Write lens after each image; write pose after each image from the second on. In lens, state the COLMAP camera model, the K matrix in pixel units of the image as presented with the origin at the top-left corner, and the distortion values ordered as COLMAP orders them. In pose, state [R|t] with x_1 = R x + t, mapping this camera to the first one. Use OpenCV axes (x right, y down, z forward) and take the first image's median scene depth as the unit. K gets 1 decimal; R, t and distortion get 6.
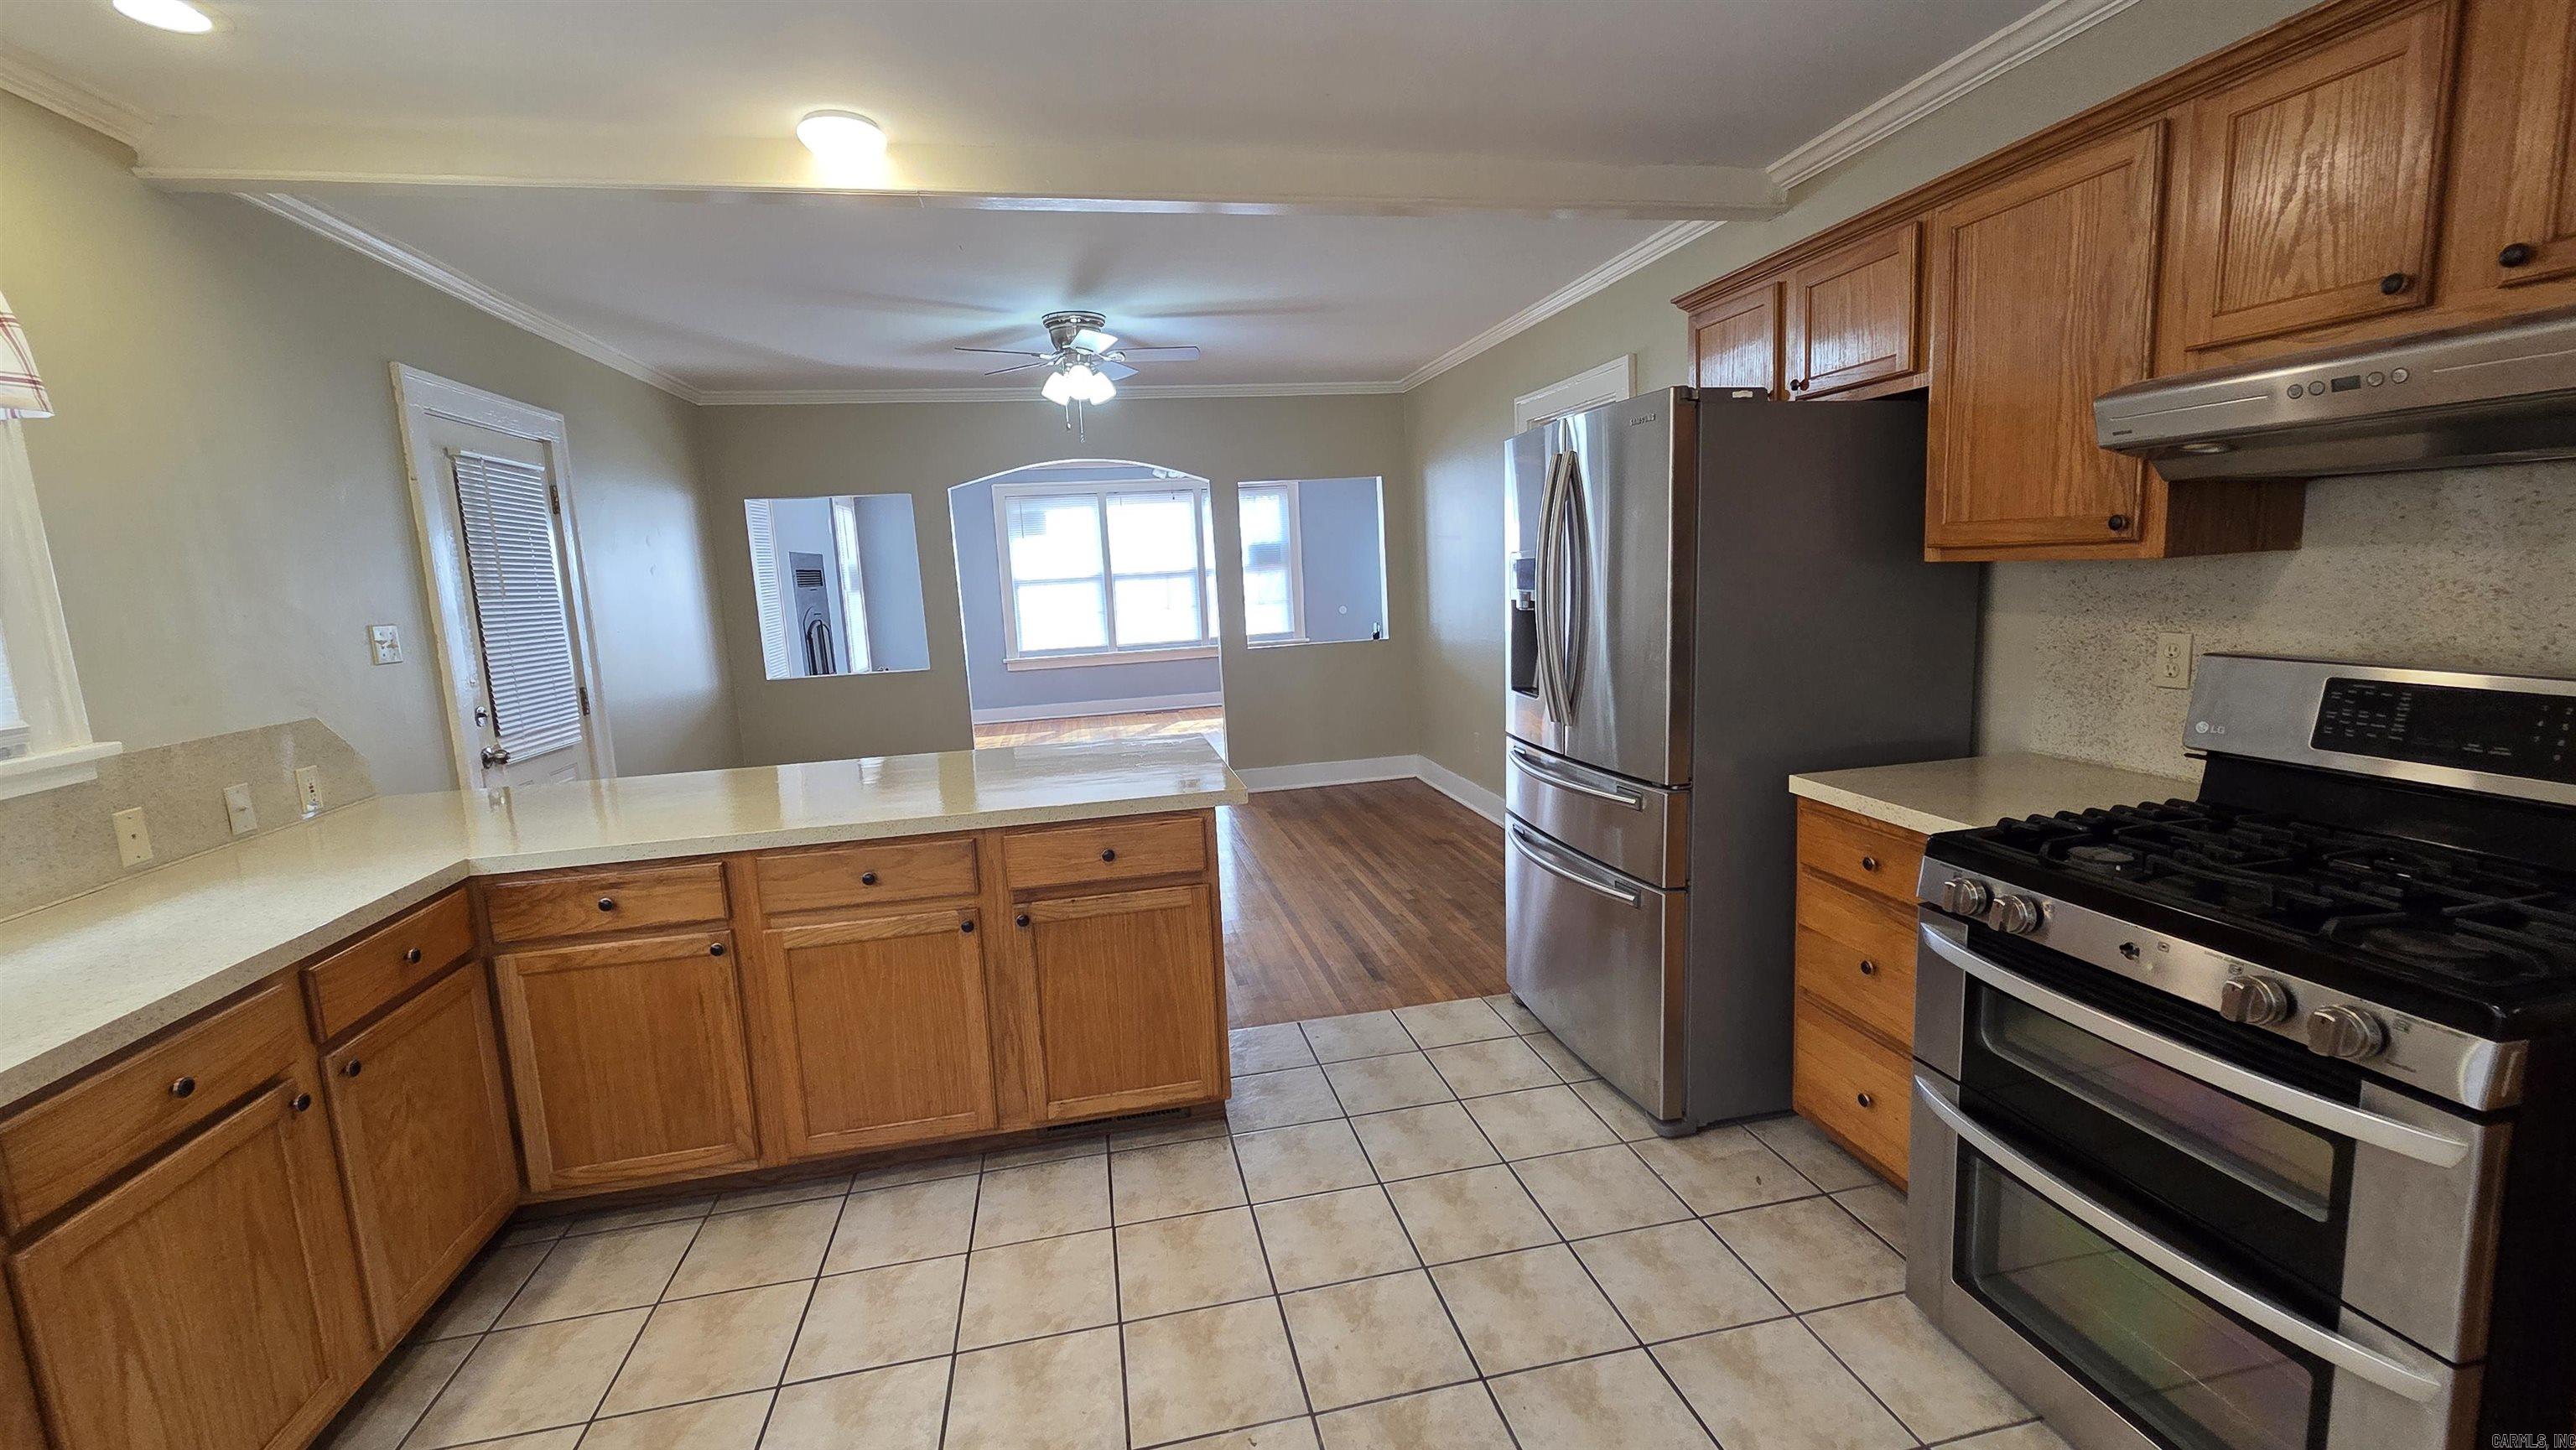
lens RADIAL K [[1054.0, 0, 1284.9], [0, 1054.0, 718.4], [0, 0, 1]] dist [0.001485, 0.000626]
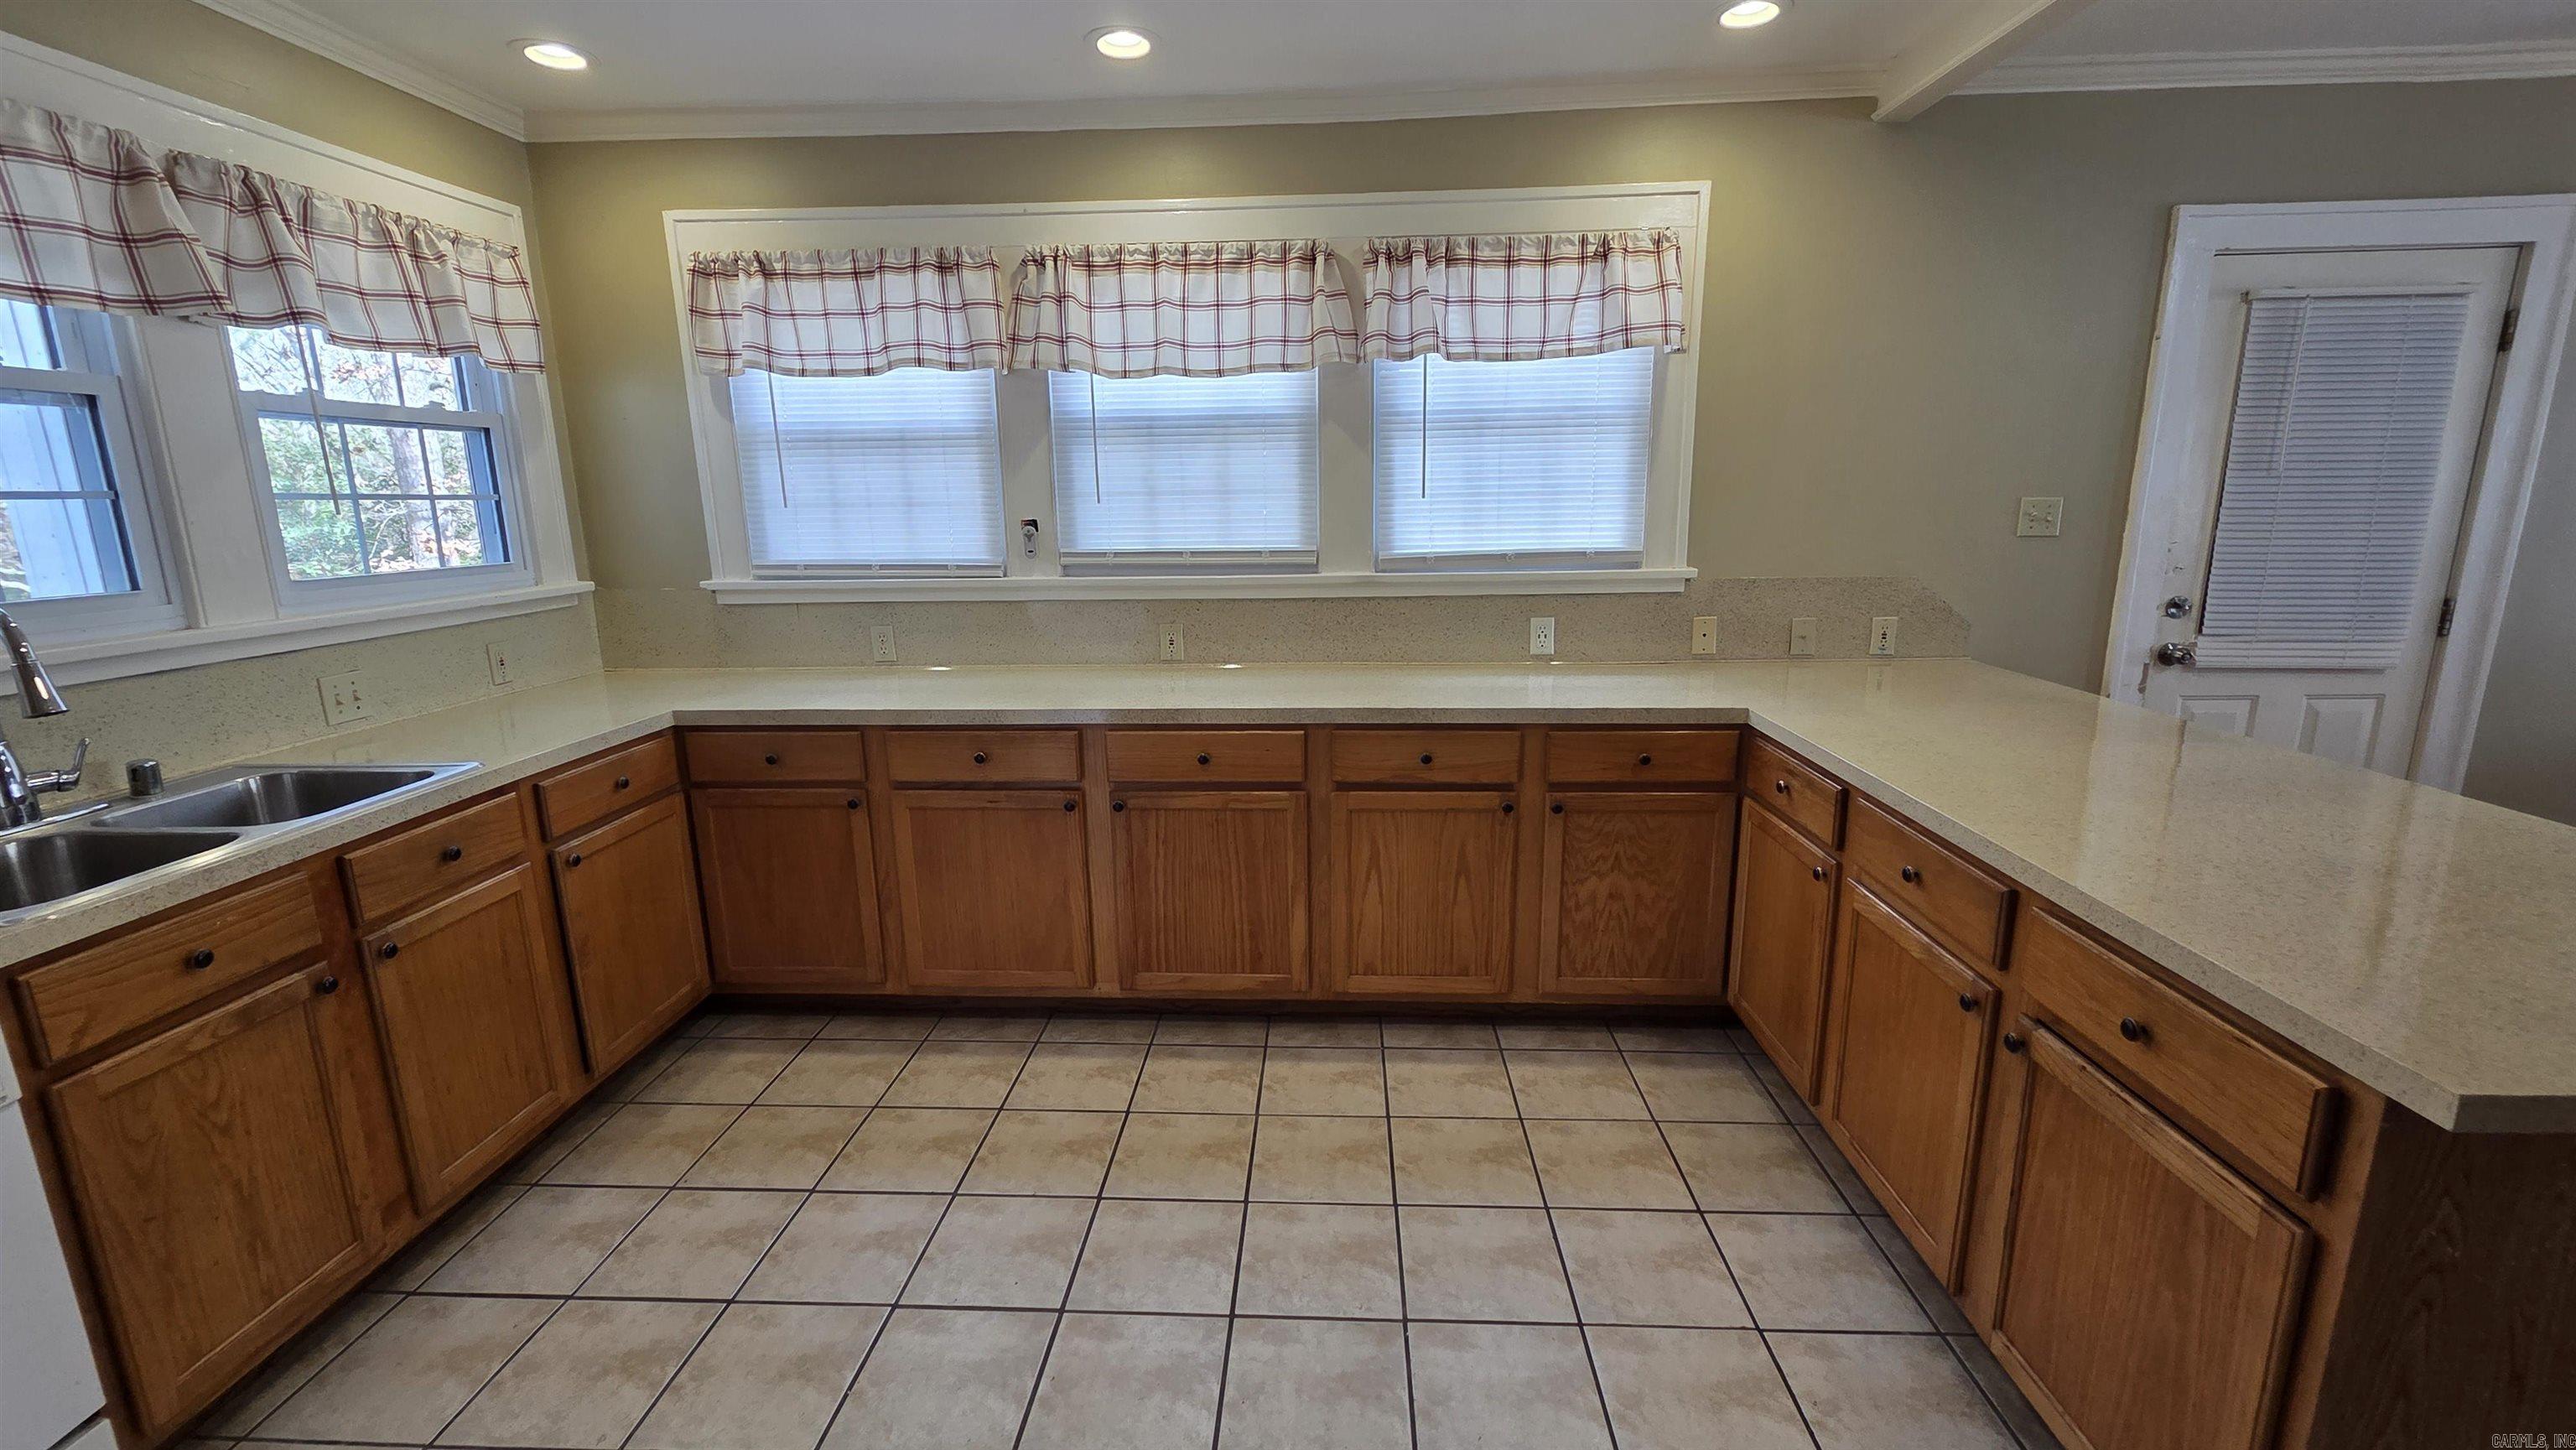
lens RADIAL K [[1054.0, 0, 1282.8], [0, 1054.0, 710.8], [0, 0, 1]] dist [0.001485, 0.000626]
pose [[-0.248735, 0.253020, -0.934939, 0.443133], [-0.112721, 0.951155, 0.287397, -0.141859], [0.961990, 0.176873, -0.208065, 0.760353]]
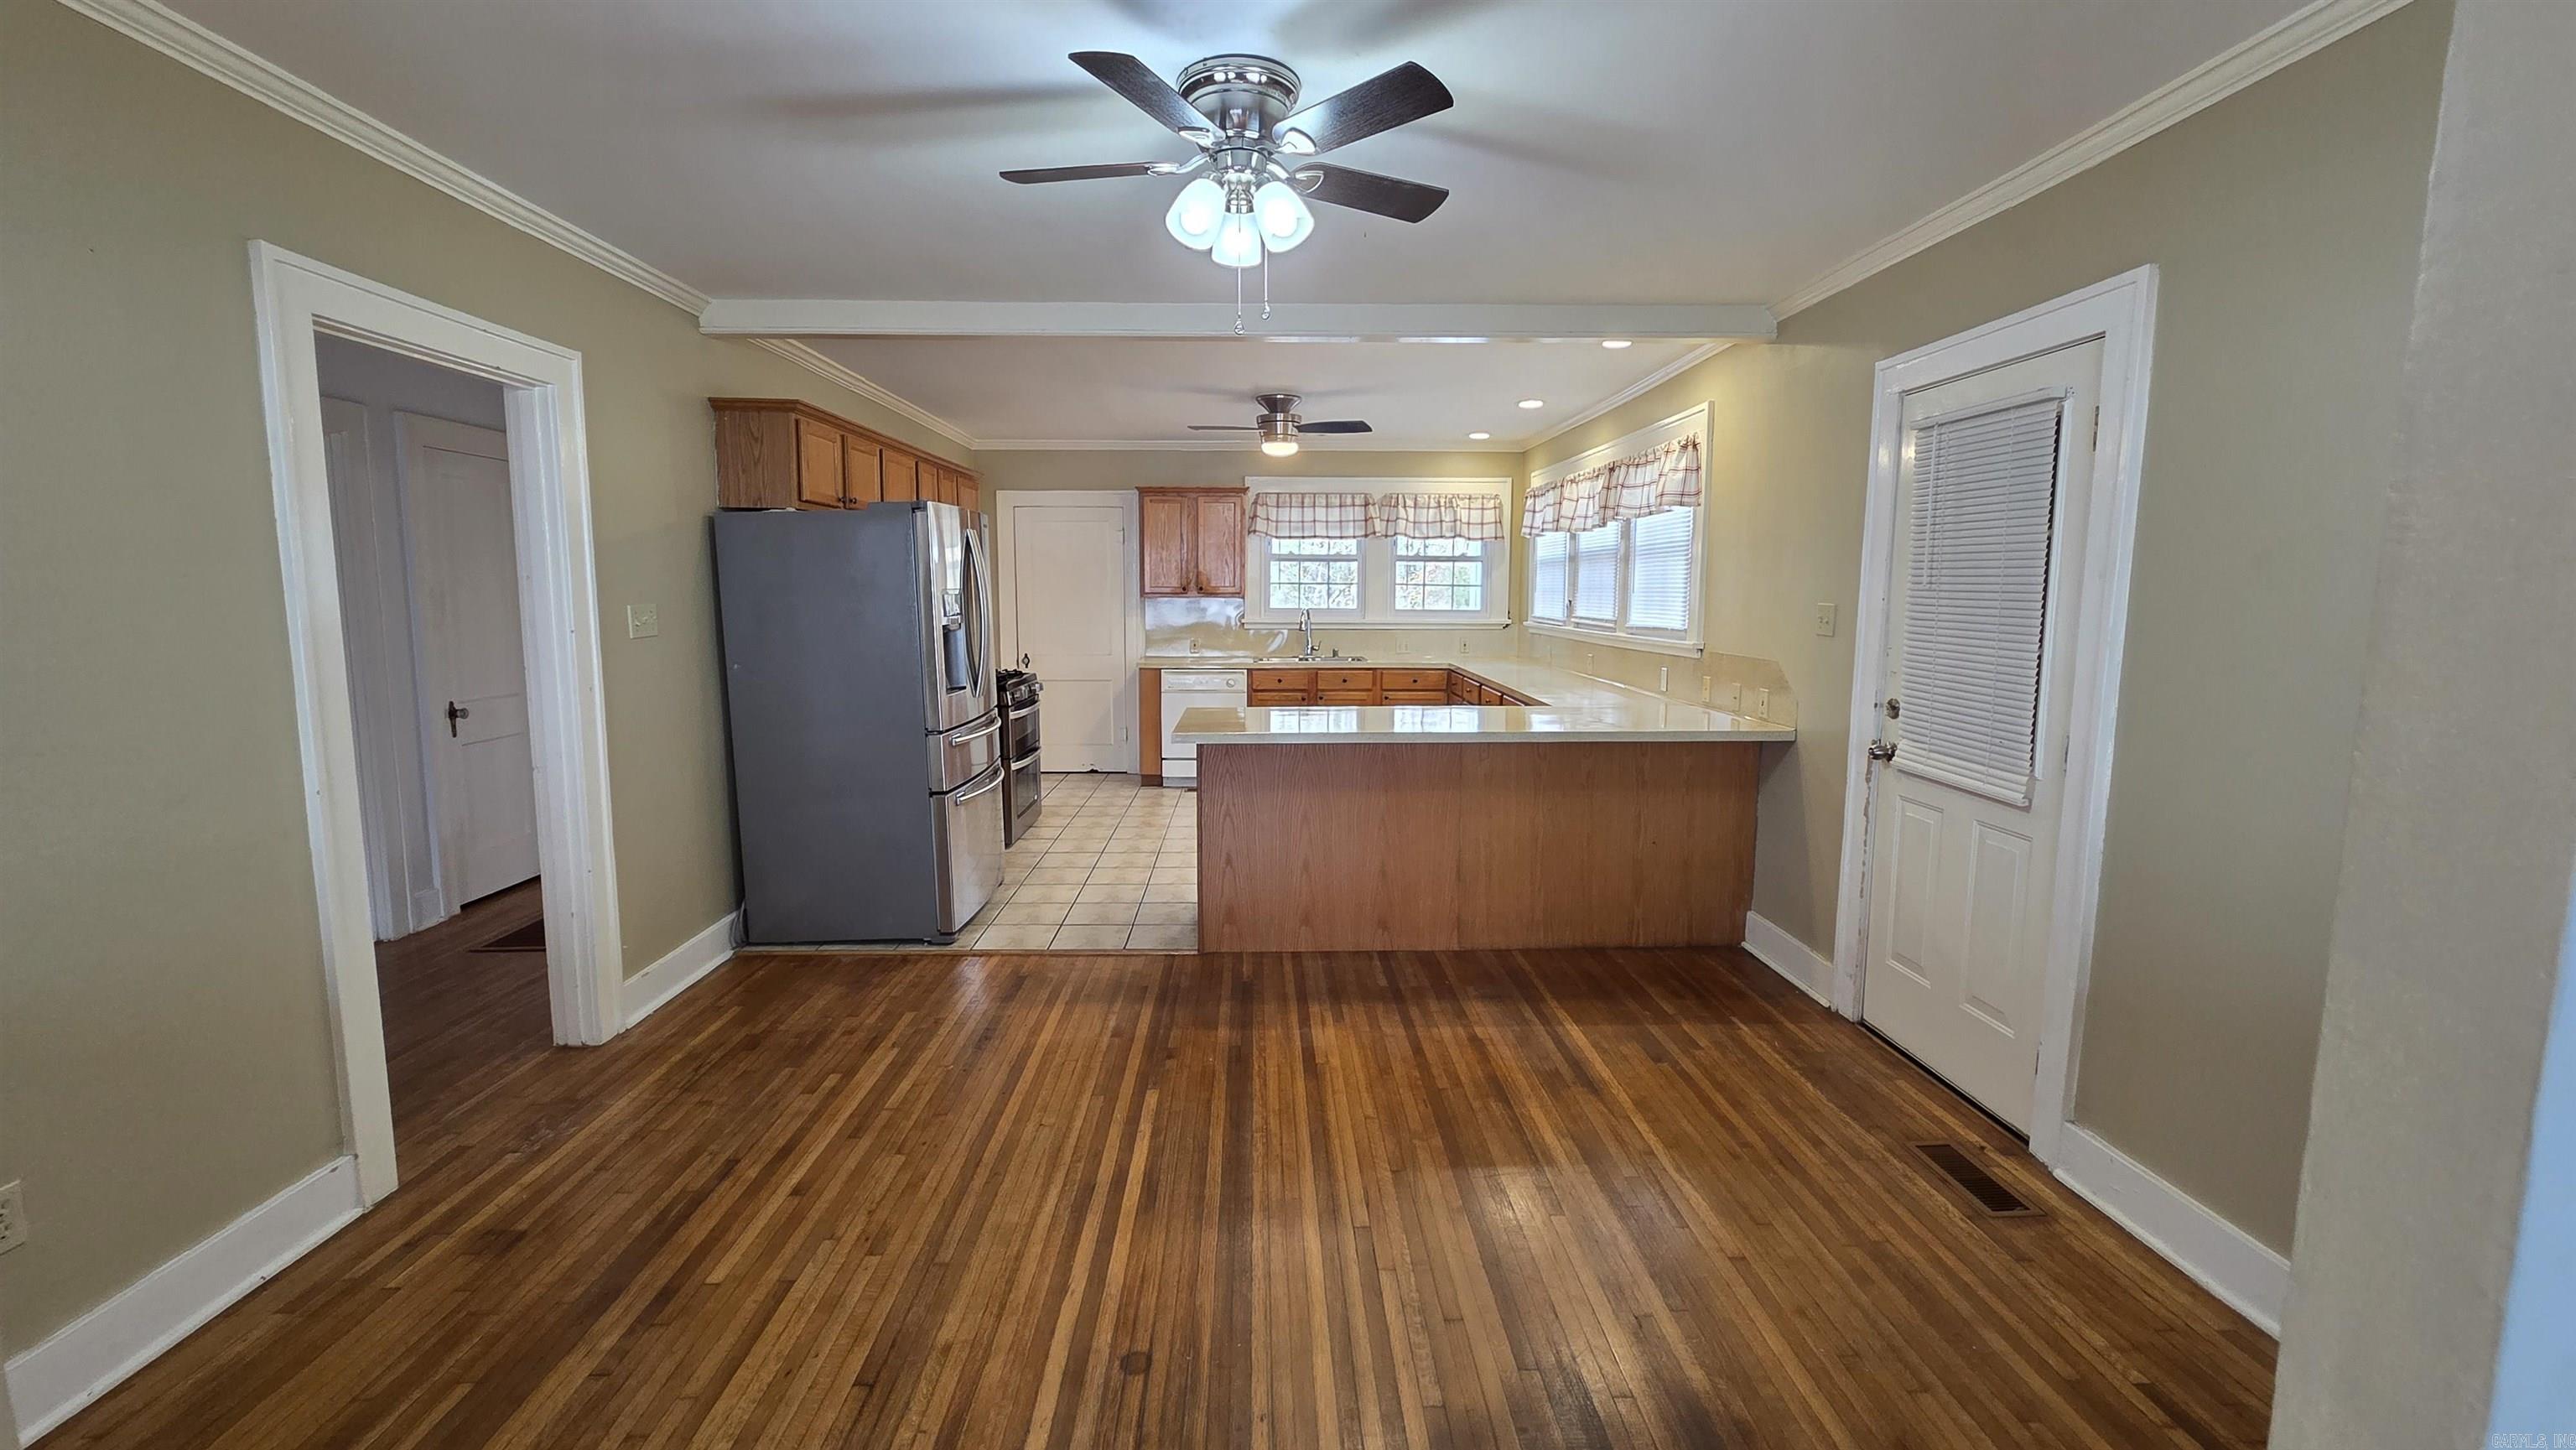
lens RADIAL K [[1054.0, 0, 1288.6], [0, 1054.0, 715.5], [0, 0, 1]] dist [0.001485, 0.000626]
pose [[-0.984375, 0.026516, 0.174074, -0.623721], [0.070683, 0.964956, 0.252715, -0.440595], [-0.161273, 0.261070, -0.951753, 3.198572]]
